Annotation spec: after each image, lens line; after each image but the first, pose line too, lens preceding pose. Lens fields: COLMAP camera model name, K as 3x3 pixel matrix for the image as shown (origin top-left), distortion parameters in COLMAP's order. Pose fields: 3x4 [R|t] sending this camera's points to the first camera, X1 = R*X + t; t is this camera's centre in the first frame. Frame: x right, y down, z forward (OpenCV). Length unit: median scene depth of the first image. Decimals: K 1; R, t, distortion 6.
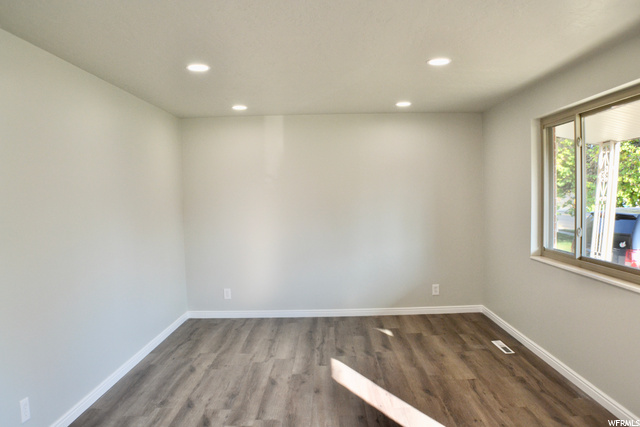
lens RADIAL K [[489.2, 0, 320.1], [0, 489.2, 218.6], [0, 0, 1]] dist [-0.150522, 0.004357]
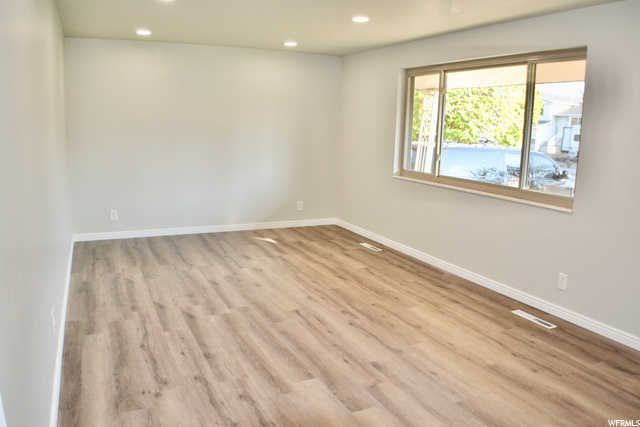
lens RADIAL K [[489.2, 0, 322.6], [0, 489.2, 212.9], [0, 0, 1]] dist [-0.150522, 0.004357]
pose [[0.896471, -0.032161, 0.441934, -0.364614], [-0.026303, 0.991741, 0.125528, 0.020348], [-0.442321, -0.124156, 0.888221, -0.125633]]
